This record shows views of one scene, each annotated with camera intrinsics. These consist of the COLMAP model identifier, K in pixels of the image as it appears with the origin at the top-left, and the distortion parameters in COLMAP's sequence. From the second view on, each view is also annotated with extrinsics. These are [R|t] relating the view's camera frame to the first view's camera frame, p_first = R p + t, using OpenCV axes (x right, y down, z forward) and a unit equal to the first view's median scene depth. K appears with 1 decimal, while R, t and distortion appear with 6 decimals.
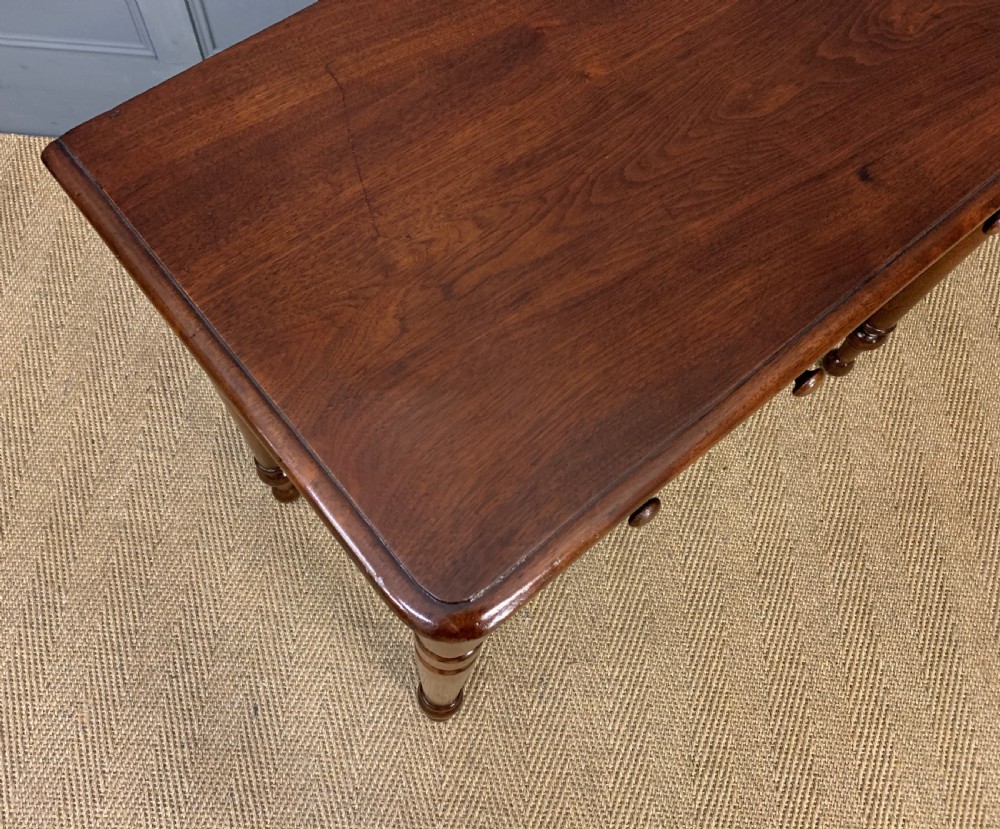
lens RADIAL K [[850.0, 0, 441.3], [0, 850.0, 408.9], [0, 0, 1]] dist [0.016277, -0.005728]
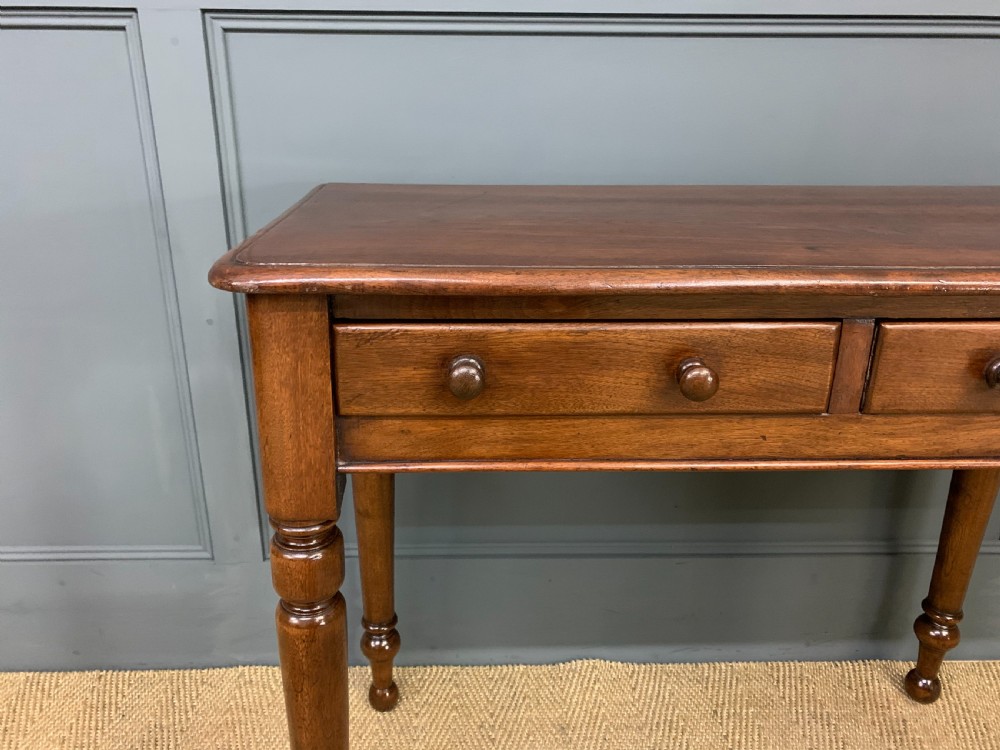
lens RADIAL K [[769.4, 0, 486.9], [0, 769.4, 364.6], [0, 0, 1]] dist [0.007957, -0.003930]
pose [[0.996305, -0.045117, 0.073087, -0.094593], [0.083878, 0.694220, -0.714858, 0.074087], [-0.018486, 0.718347, 0.695439, 0.278286]]
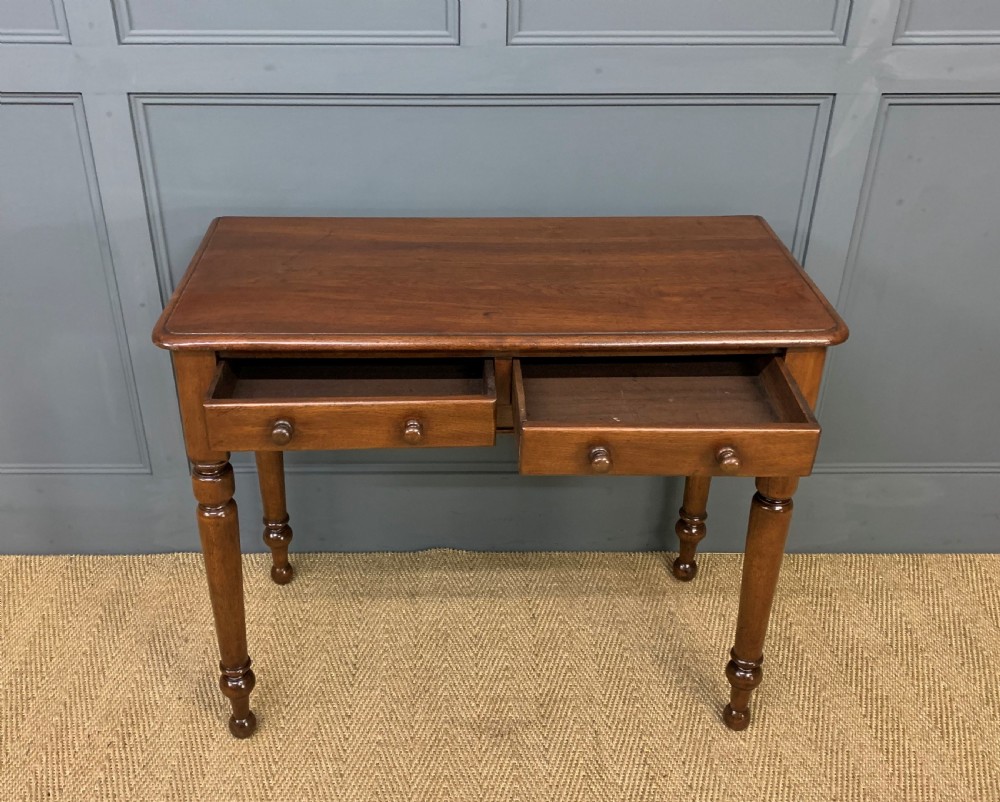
lens RADIAL K [[1003.2, 0, 459.2], [0, 1003.2, 380.3], [0, 0, 1]] dist [0.002674, 0.000000]
pose [[0.997344, -0.052986, 0.049972, 0.049979], [0.072284, 0.804187, -0.589965, 0.402368], [-0.008927, 0.592010, 0.805881, -0.279371]]
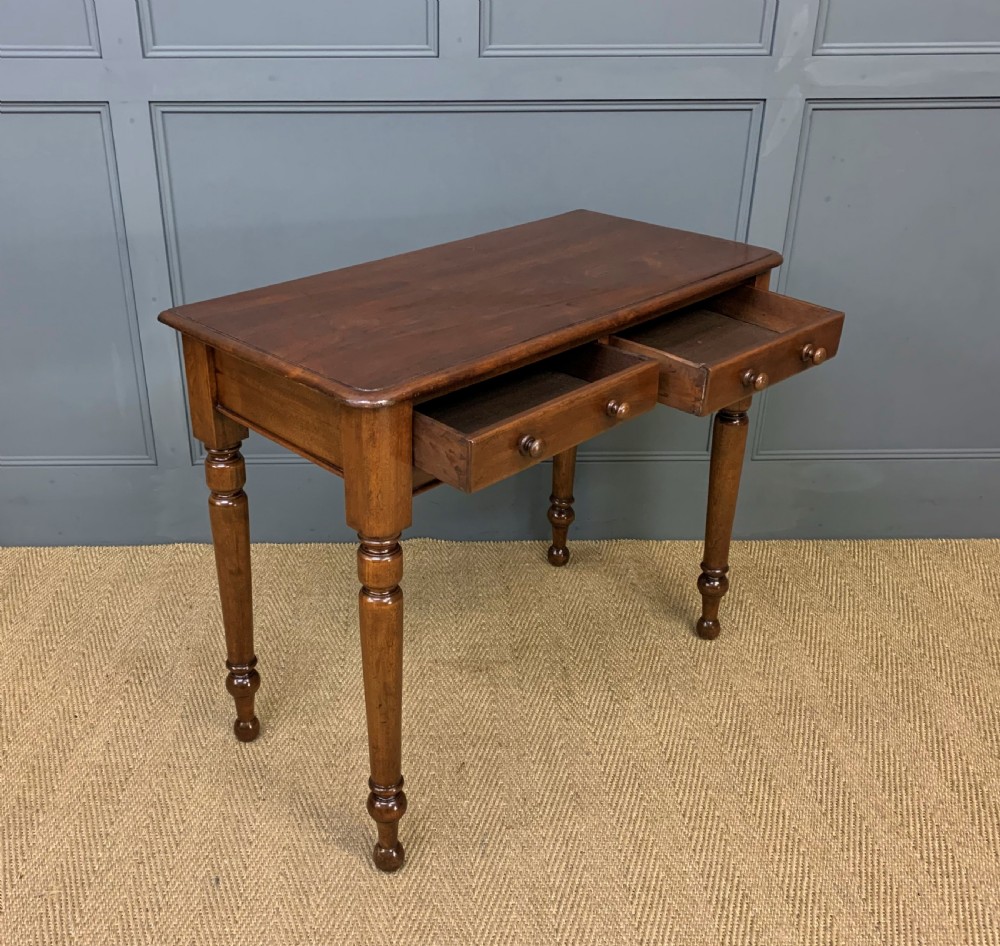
lens RADIAL K [[1081.5, 0, 433.0], [0, 1081.5, 466.3], [0, 0, 1]] dist [0.017271, 0.000000]
pose [[0.996485, -0.057283, 0.061125, -0.002416], [0.083088, 0.768847, -0.634011, 0.772657], [-0.010678, 0.636862, 0.770904, -0.348520]]
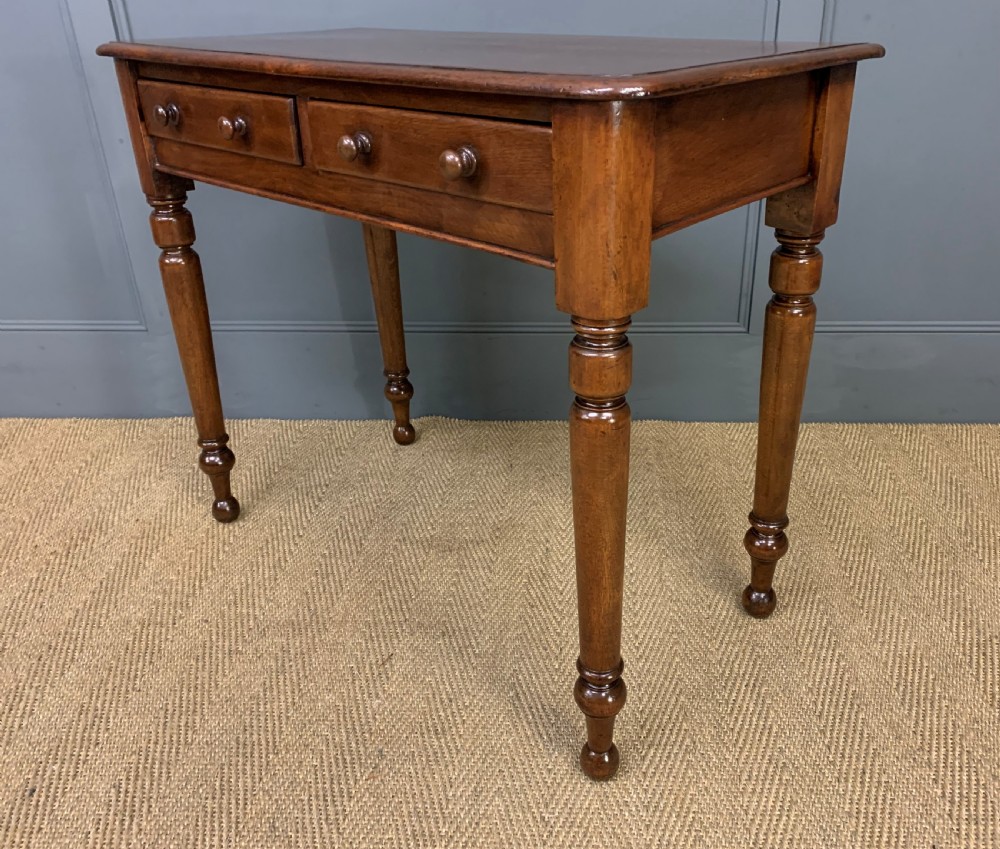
lens RADIAL K [[873.5, 0, 555.5], [0, 873.5, 423.8], [0, 0, 1]] dist [0.007553, 0.008853]
pose [[0.999058, -0.043360, 0.001678, 0.289921], [0.034628, 0.773376, -0.633001, 0.590425], [0.026149, 0.632463, 0.774149, 0.101809]]
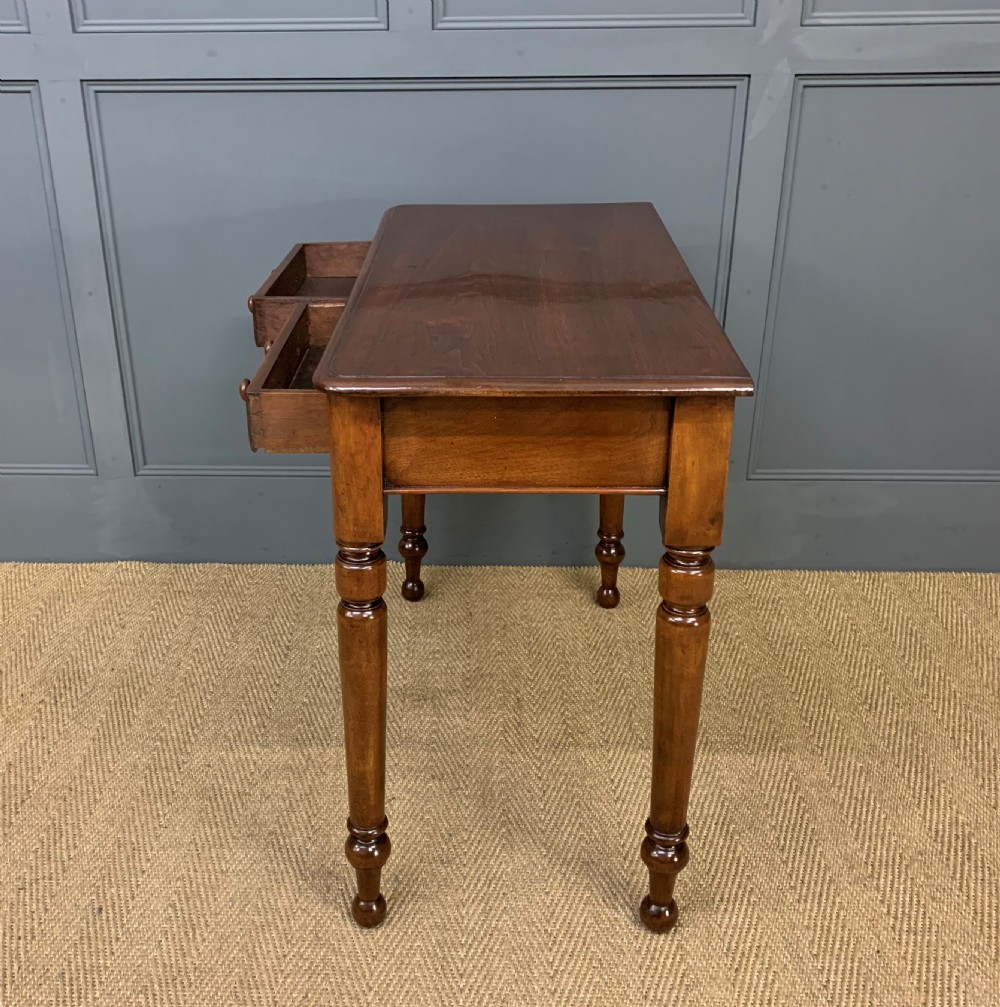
lens RADIAL K [[1168.3, 0, 432.4], [0, 1168.3, 494.5], [0, 0, 1]] dist [0.020480, 0.000000]
pose [[0.999157, -0.040506, 0.006626, 0.158580], [0.034942, 0.754732, -0.655102, 0.817915], [0.021535, 0.654781, 0.755512, -0.290757]]
